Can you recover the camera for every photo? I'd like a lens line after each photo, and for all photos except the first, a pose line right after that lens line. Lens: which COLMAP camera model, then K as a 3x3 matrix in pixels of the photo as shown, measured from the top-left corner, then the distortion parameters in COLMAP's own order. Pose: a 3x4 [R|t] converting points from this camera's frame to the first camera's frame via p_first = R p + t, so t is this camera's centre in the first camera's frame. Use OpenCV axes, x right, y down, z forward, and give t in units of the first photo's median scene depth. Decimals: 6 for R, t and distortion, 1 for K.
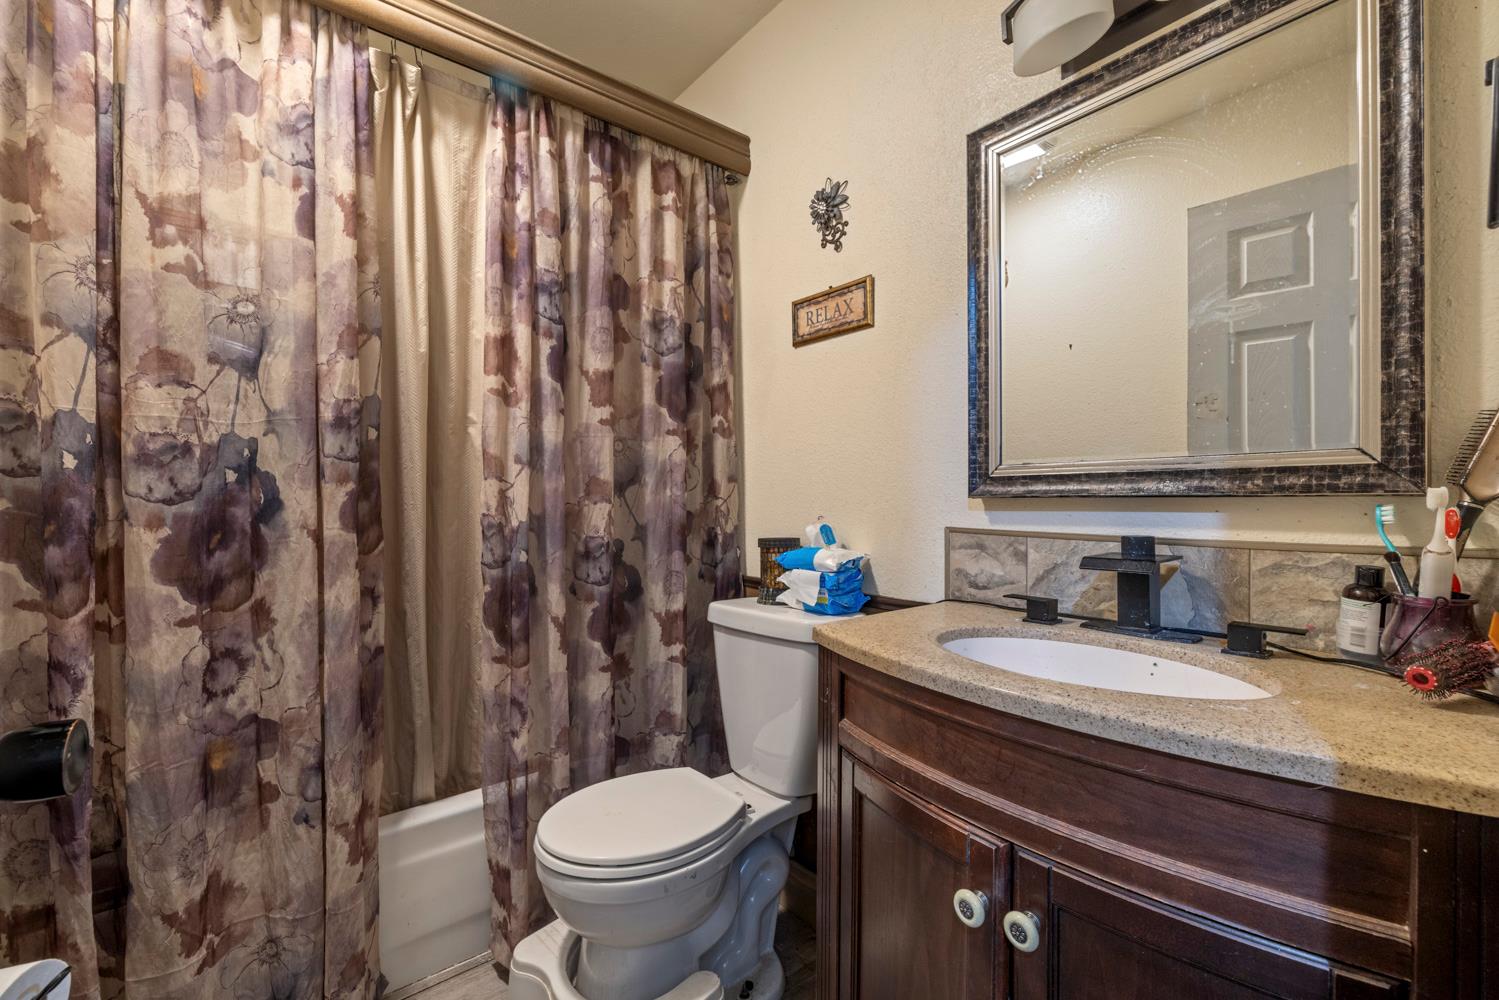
lens RADIAL K [[626.0, 0, 739.6], [0, 626.0, 501.4], [0, 0, 1]] dist [-0.000954, -0.000006]
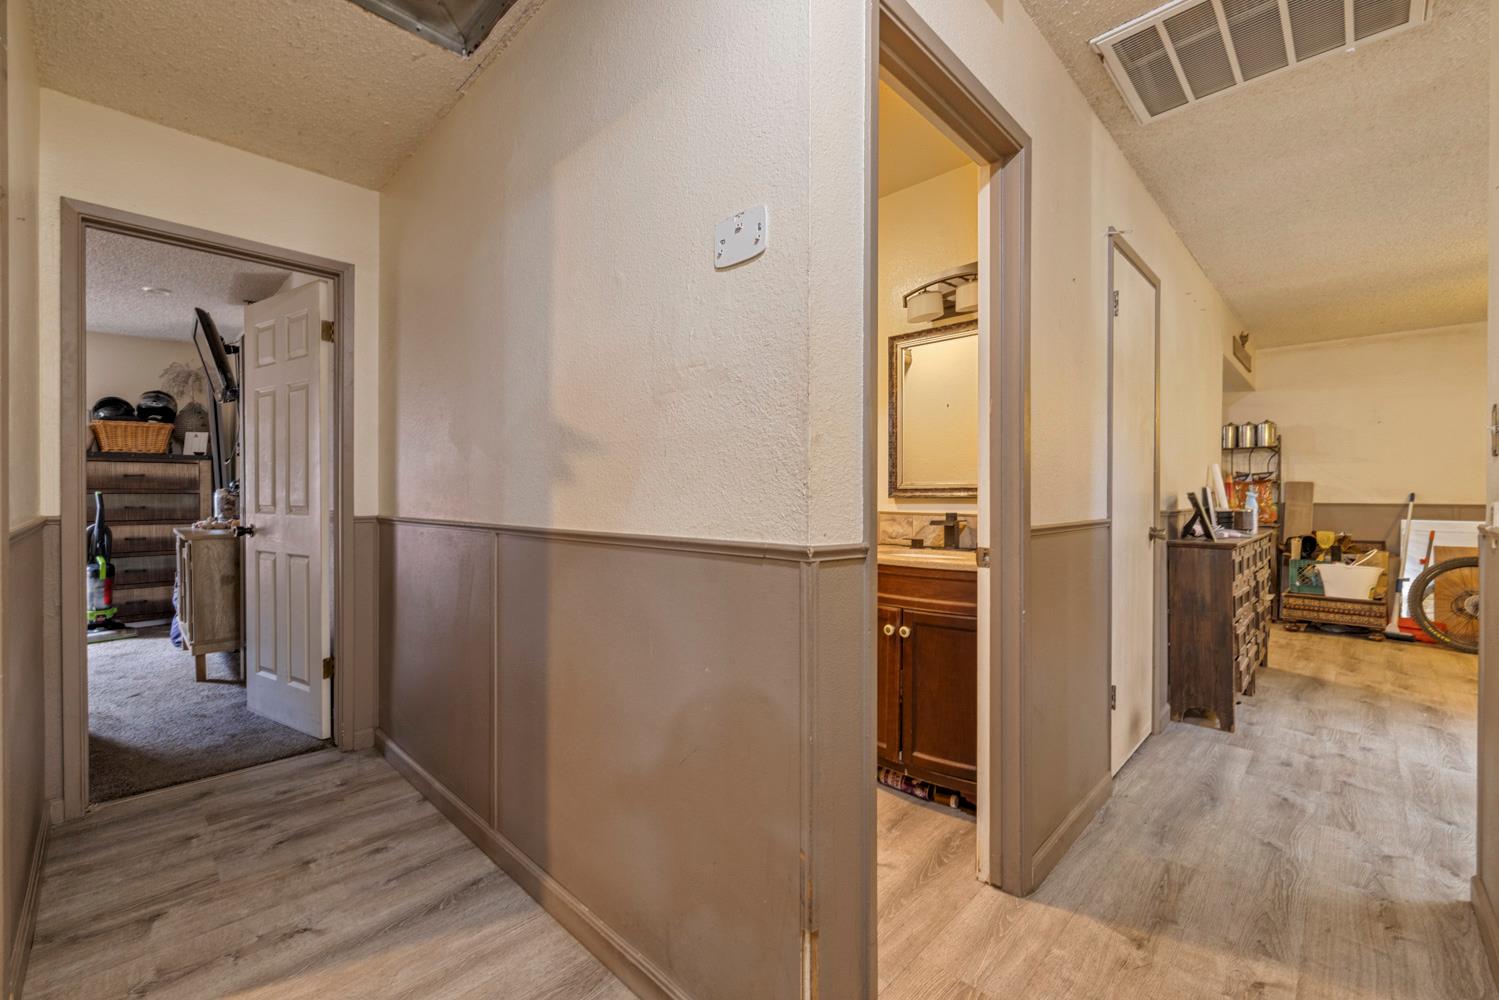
lens RADIAL K [[626.0, 0, 759.4], [0, 626.0, 498.7], [0, 0, 1]] dist [-0.000954, -0.000006]
pose [[0.988208, 0.007668, 0.152926, -0.430708], [-0.006415, 0.999942, -0.008684, 0.019448], [-0.152984, 0.007600, 0.988199, -1.136227]]
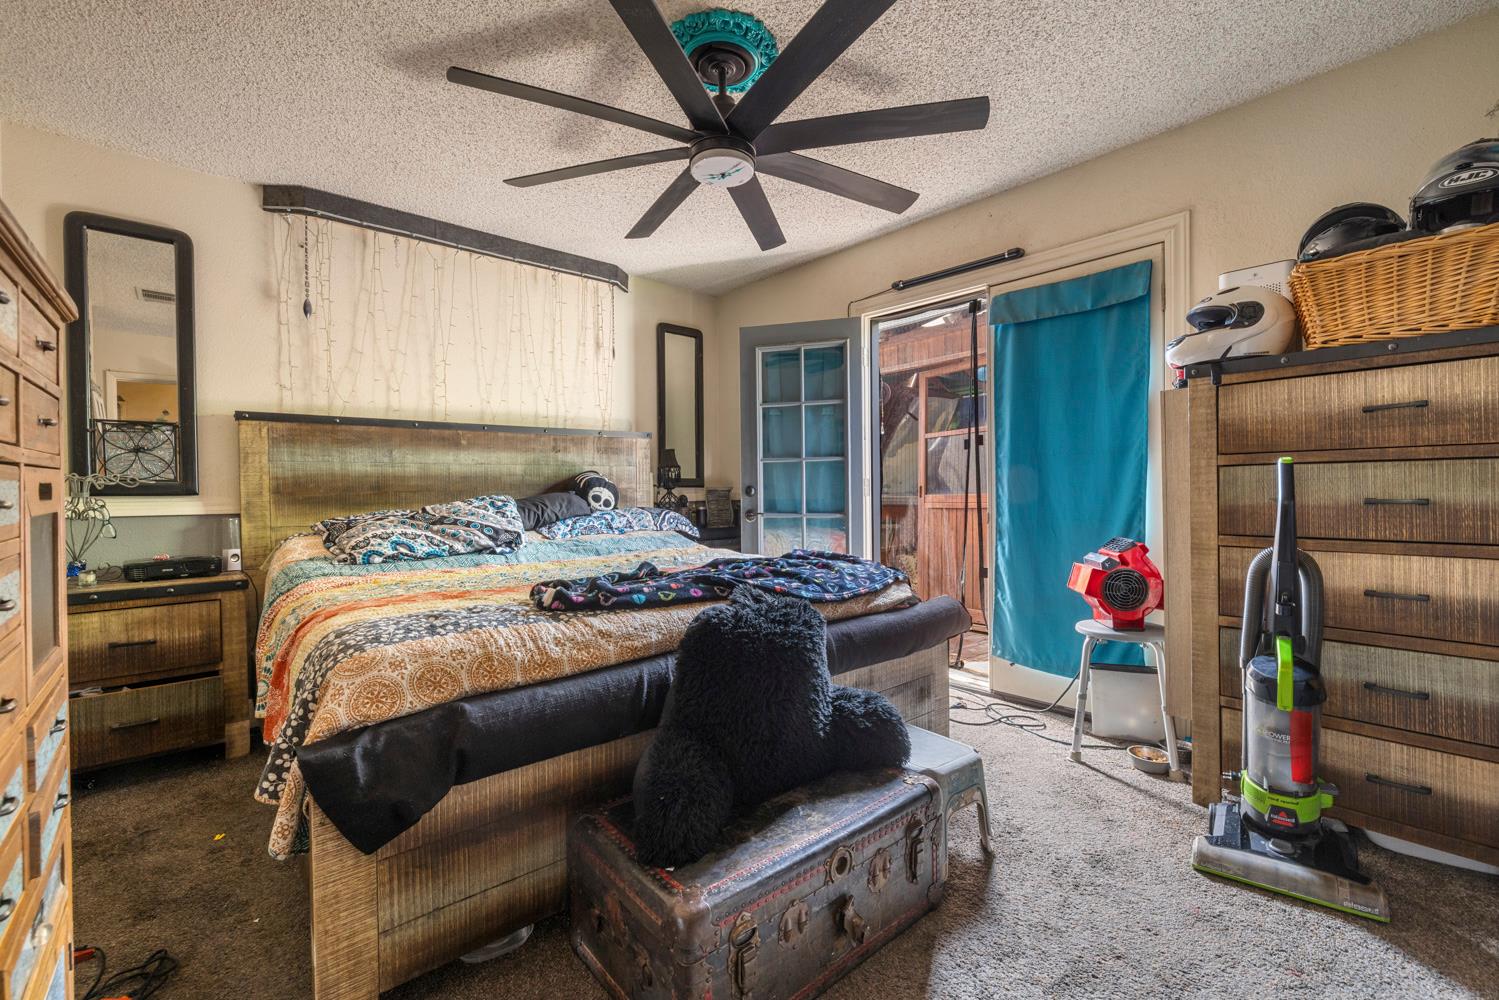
lens RADIAL K [[626.0, 0, 752.9], [0, 626.0, 499.1], [0, 0, 1]] dist [-0.000954, -0.000006]
pose [[0.064341, 0.022703, -0.997670, -2.156357], [-0.002840, 0.999741, 0.022567, 0.031694], [0.997924, 0.001381, 0.064389, 1.428931]]
